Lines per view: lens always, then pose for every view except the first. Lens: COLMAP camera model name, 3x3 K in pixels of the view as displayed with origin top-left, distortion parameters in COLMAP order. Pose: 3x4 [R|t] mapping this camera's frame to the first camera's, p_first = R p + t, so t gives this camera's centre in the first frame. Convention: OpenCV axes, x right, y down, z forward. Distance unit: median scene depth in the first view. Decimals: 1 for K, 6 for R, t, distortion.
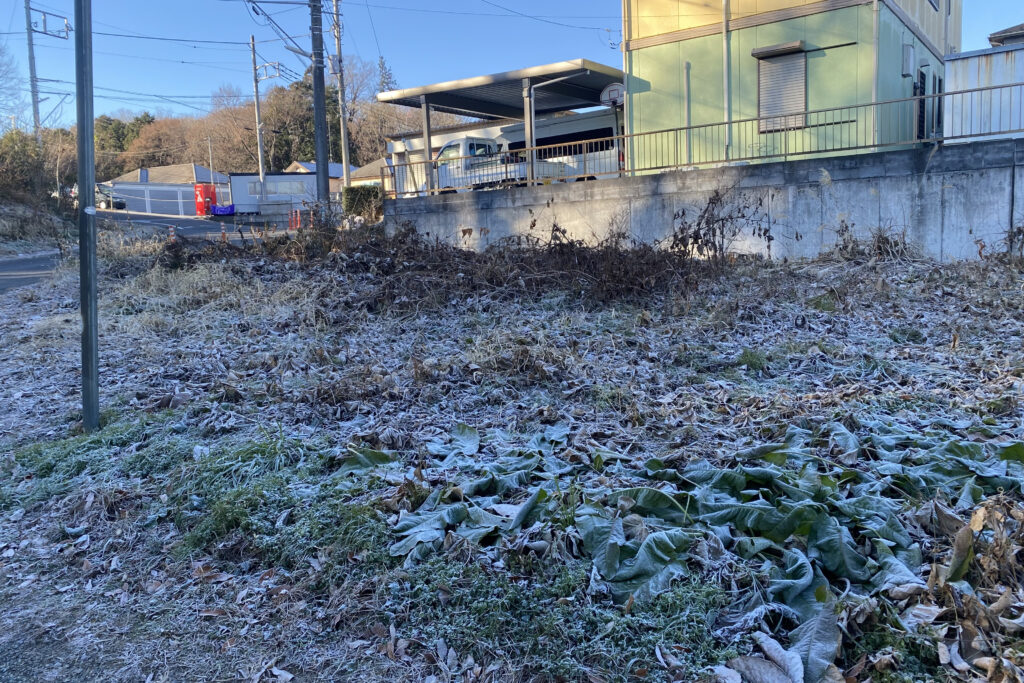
lens RADIAL K [[770.4, 0, 510.2], [0, 770.4, 337.3], [0, 0, 1]] dist [0.046333, -0.042103]
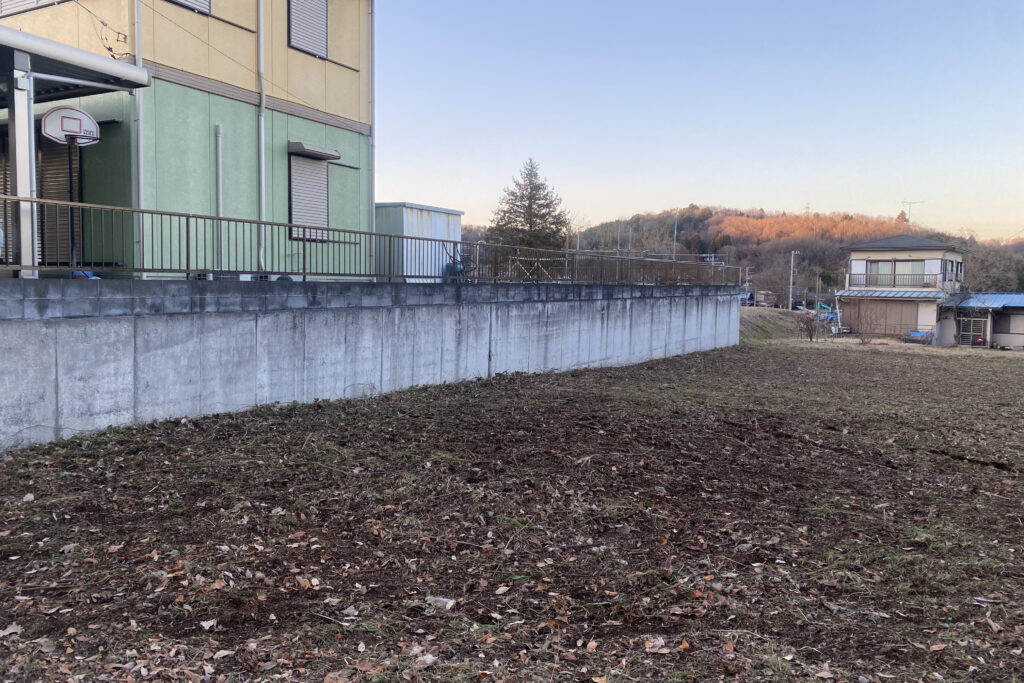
lens RADIAL K [[770.4, 0, 514.7], [0, 770.4, 335.7], [0, 0, 1]] dist [0.046333, -0.042103]
pose [[-0.122112, -0.024089, 0.992224, -0.529170], [0.117994, 0.992263, 0.038611, -0.154782], [-0.985478, 0.121791, -0.118325, 0.834639]]
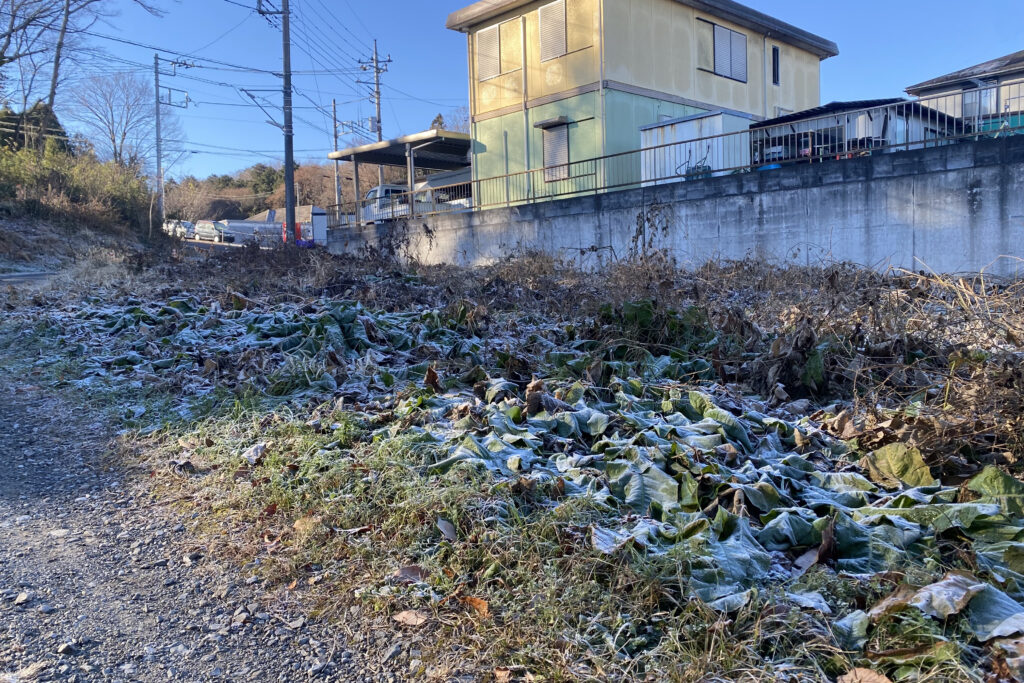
lens RADIAL K [[770.4, 0, 506.7], [0, 770.4, 343.1], [0, 0, 1]] dist [0.046333, -0.042103]
pose [[0.981799, 0.030251, -0.187499, 0.496977], [-0.038168, 0.998519, -0.038761, 0.073898], [0.186049, 0.045212, 0.981500, -0.327502]]
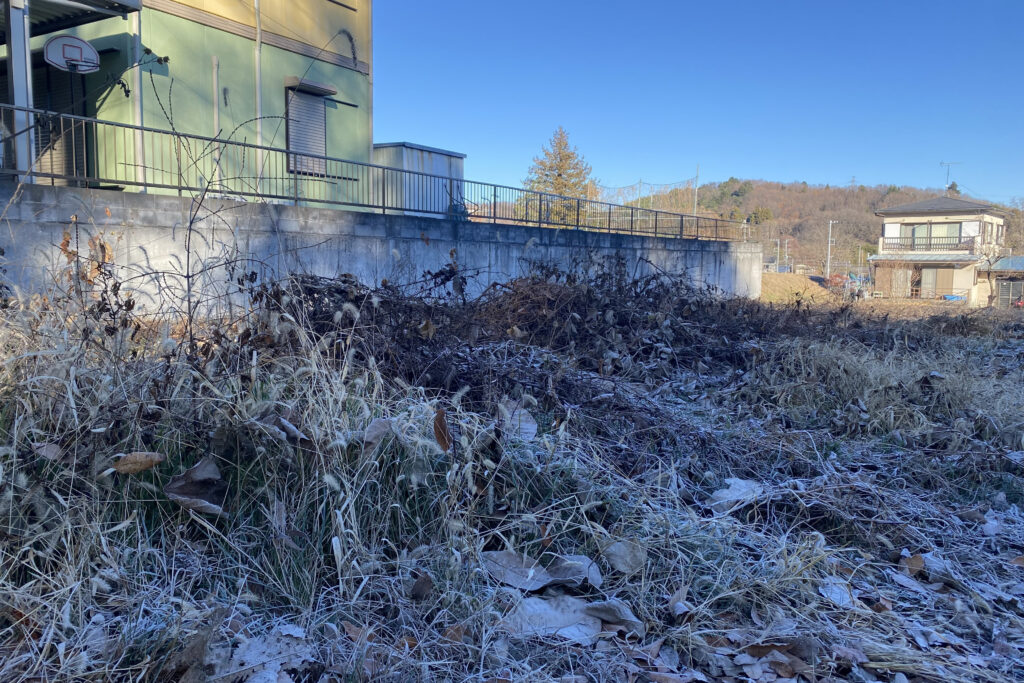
lens RADIAL K [[770.4, 0, 508.2], [0, 770.4, 336.1], [0, 0, 1]] dist [0.046333, -0.042103]
pose [[-0.067173, -0.053847, 0.996287, -0.557361], [0.119874, 0.990874, 0.061637, -0.098067], [-0.990514, 0.123570, -0.060105, 0.793788]]
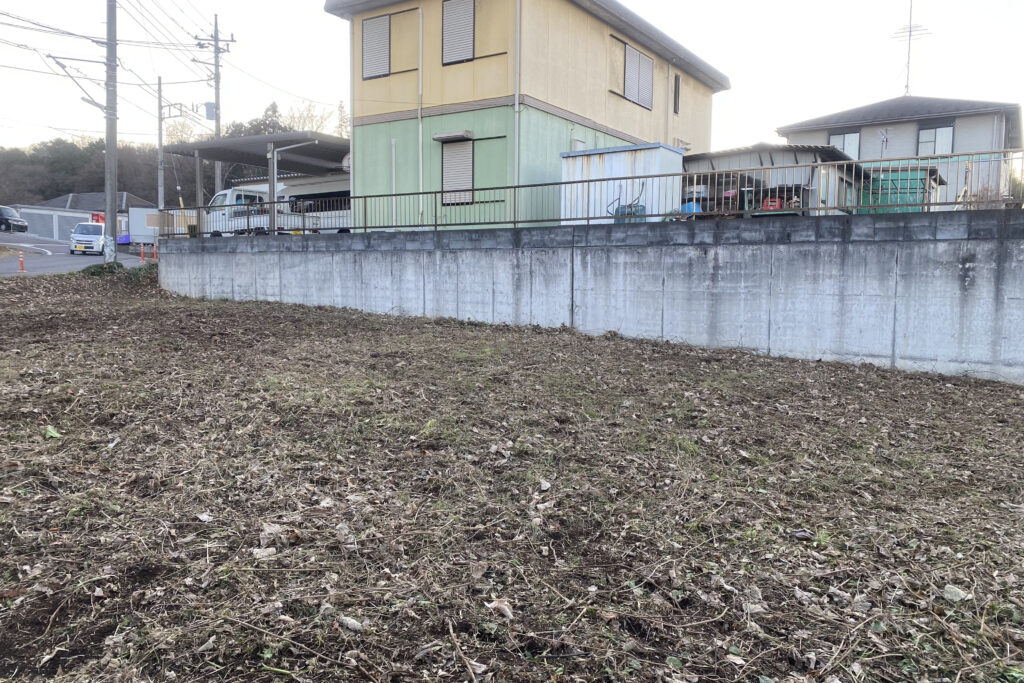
lens RADIAL K [[770.4, 0, 506.4], [0, 770.4, 349.4], [0, 0, 1]] dist [0.046333, -0.042103]
pose [[0.997764, 0.058709, 0.031930, 0.376628], [-0.057269, 0.997376, -0.044295, 0.002976], [-0.034447, 0.042367, 0.998508, -0.160672]]
